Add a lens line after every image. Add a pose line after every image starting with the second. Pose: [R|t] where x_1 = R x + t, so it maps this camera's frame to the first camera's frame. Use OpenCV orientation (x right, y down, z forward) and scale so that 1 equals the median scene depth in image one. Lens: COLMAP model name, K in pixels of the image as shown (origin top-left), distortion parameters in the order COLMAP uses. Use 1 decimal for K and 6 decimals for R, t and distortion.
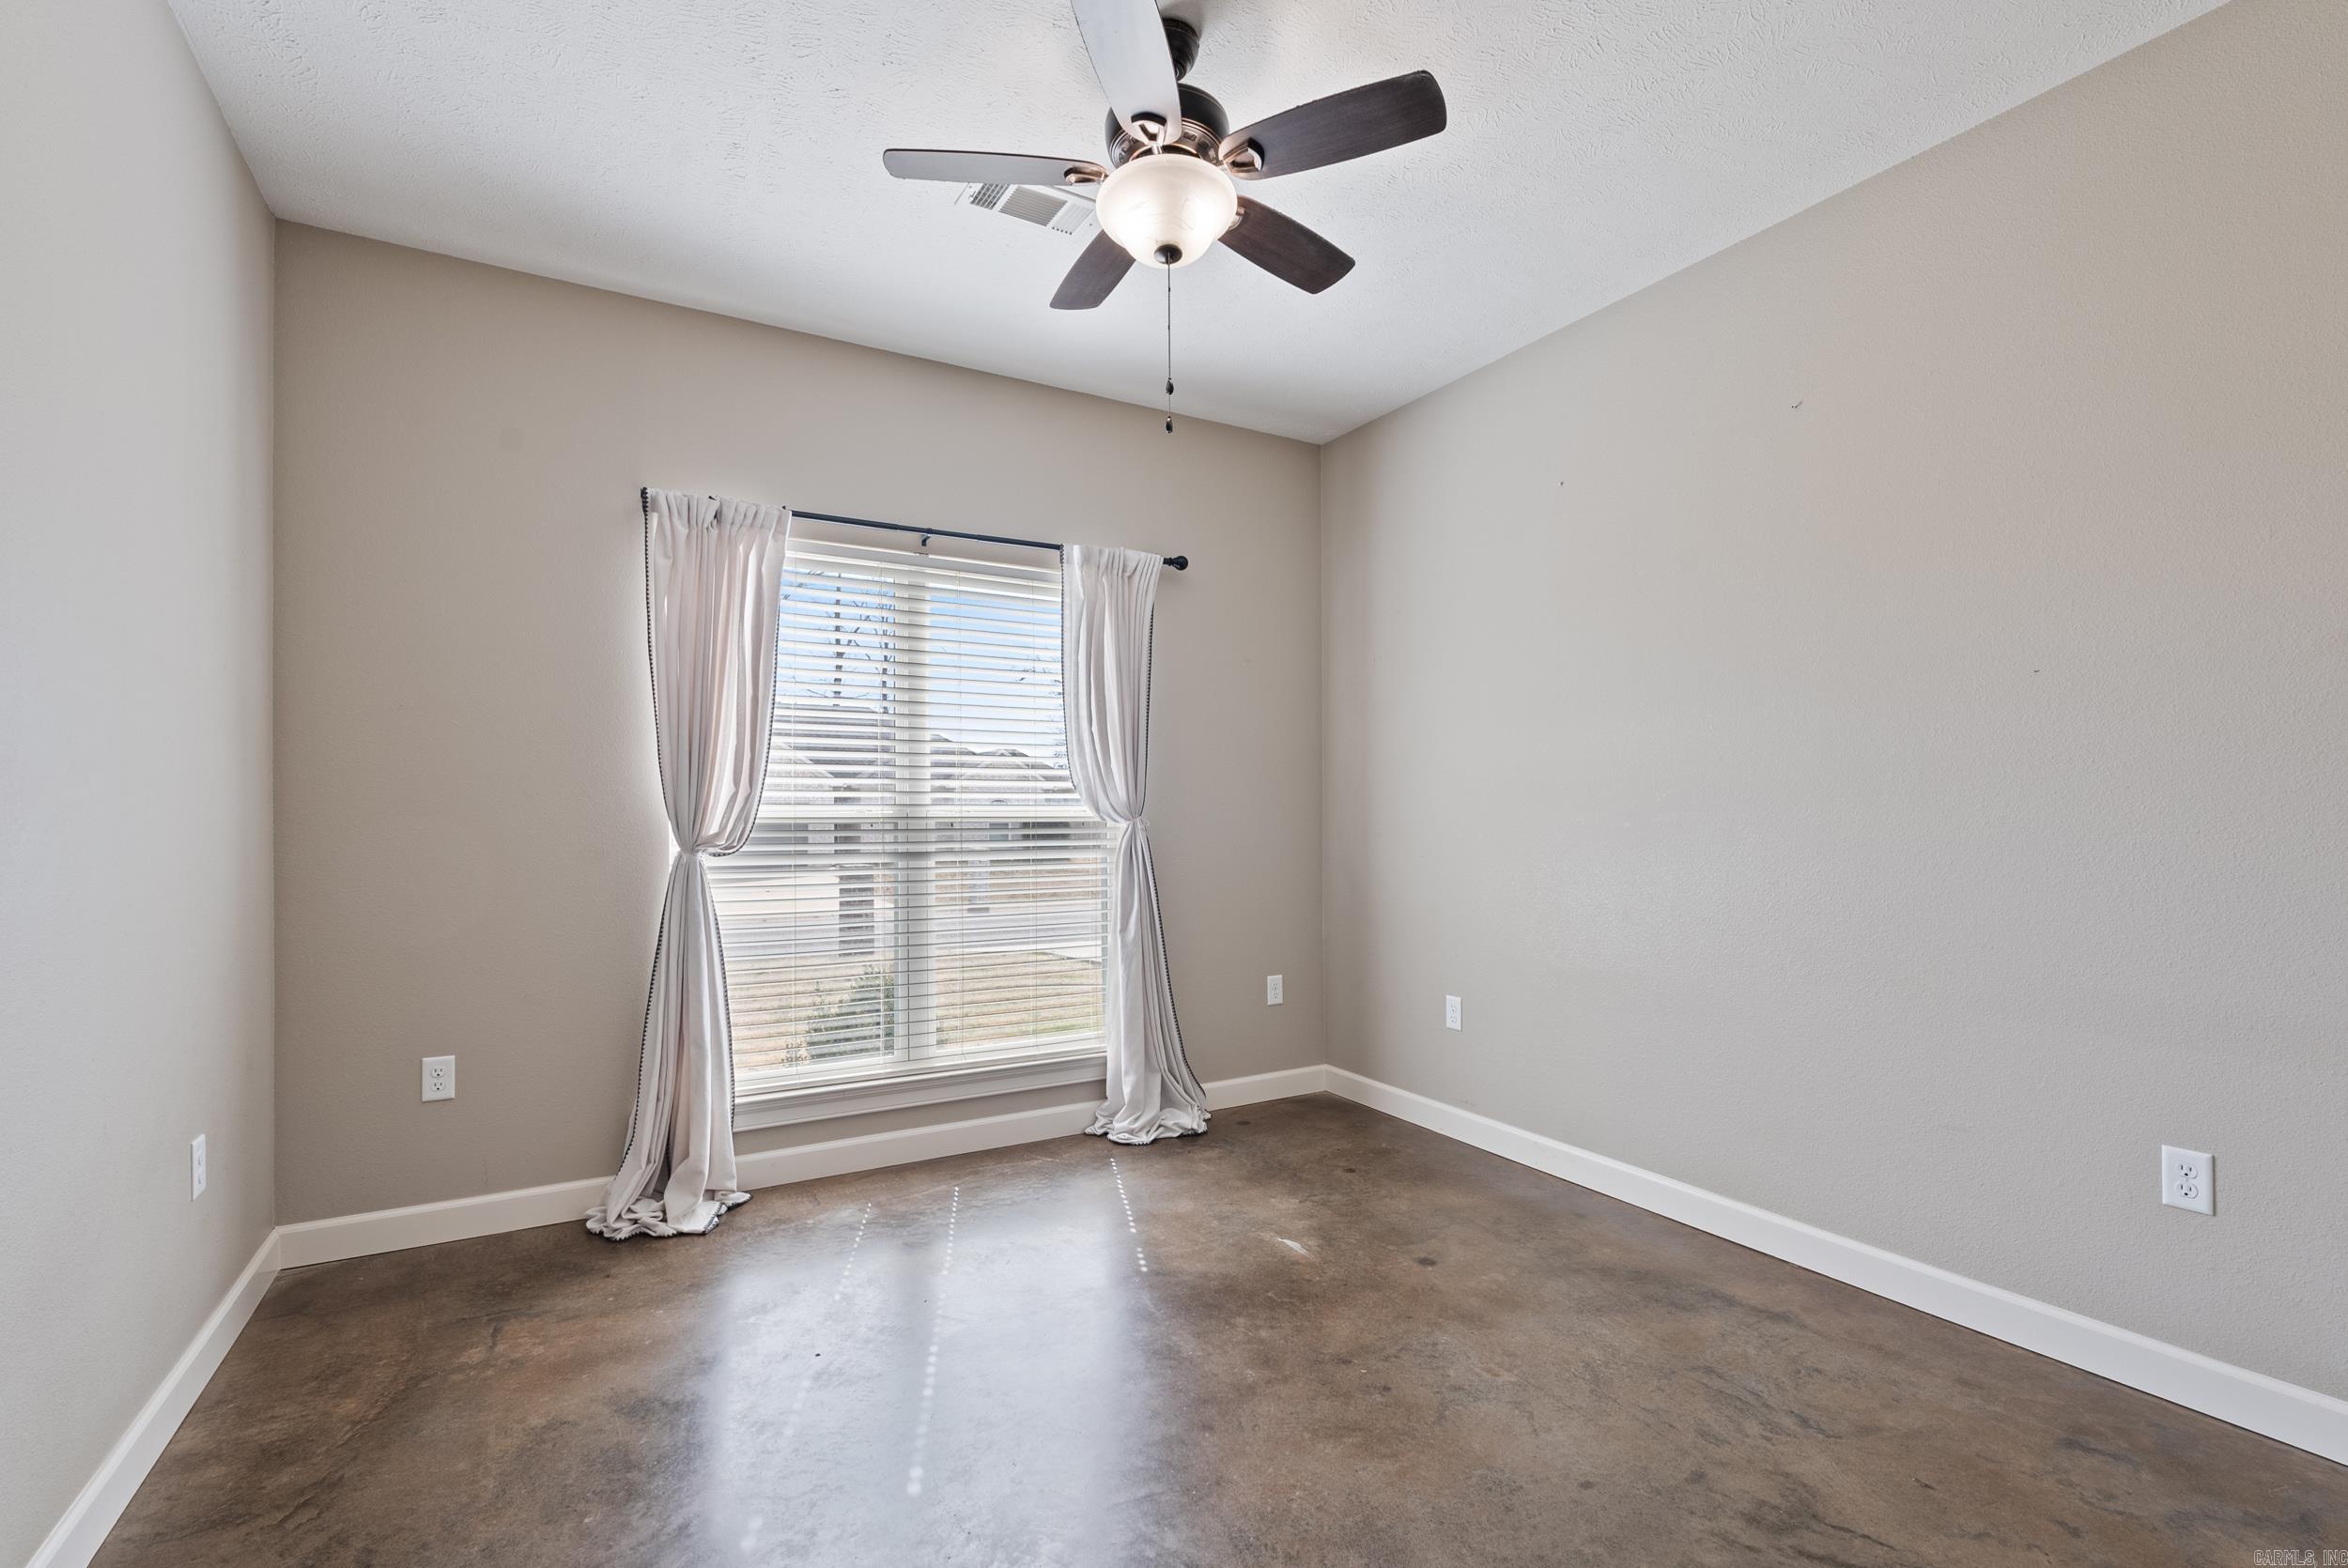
lens RADIAL K [[1037.6, 0, 1175.3], [0, 1037.6, 799.9], [0, 0, 1]] dist [-0.009270, 0.002108]
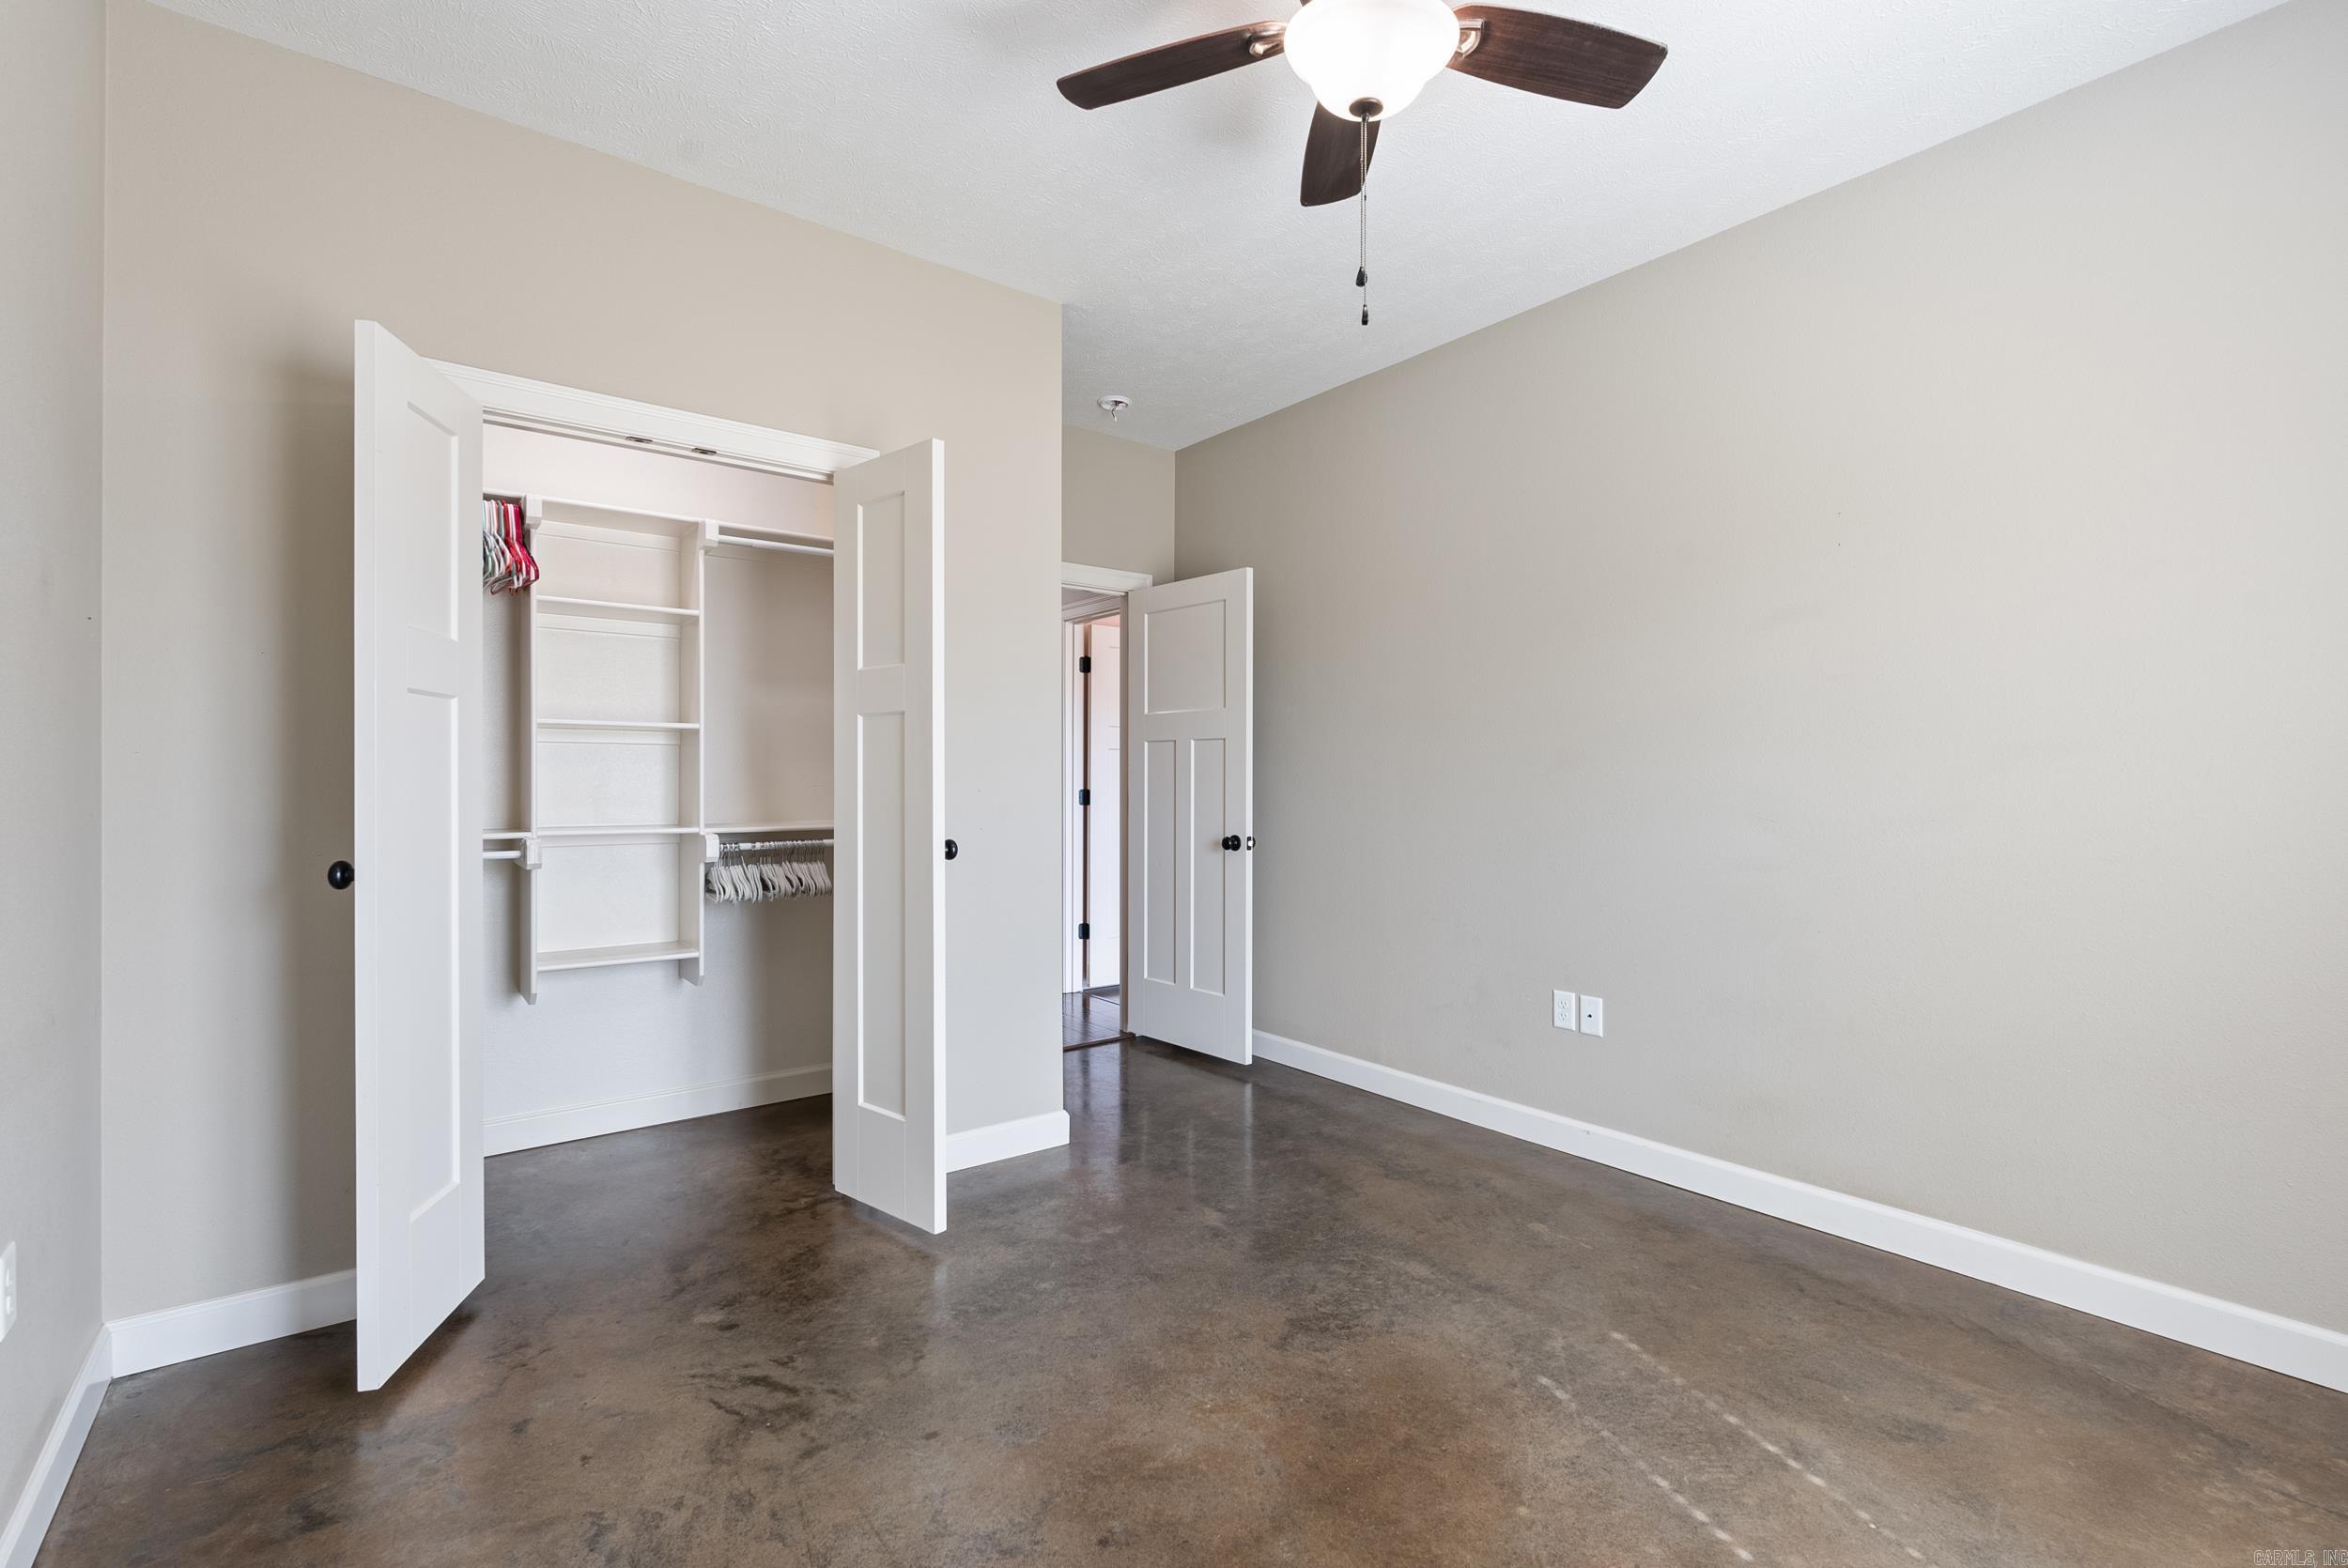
lens RADIAL K [[1037.6, 0, 1176.5], [0, 1037.6, 786.8], [0, 0, 1]] dist [-0.009270, 0.002108]
pose [[-0.990266, 0.002979, -0.139158, 0.273517], [0.003007, 0.999995, 0.000013, 0.016495], [0.139158, -0.000405, -0.990270, 1.886770]]
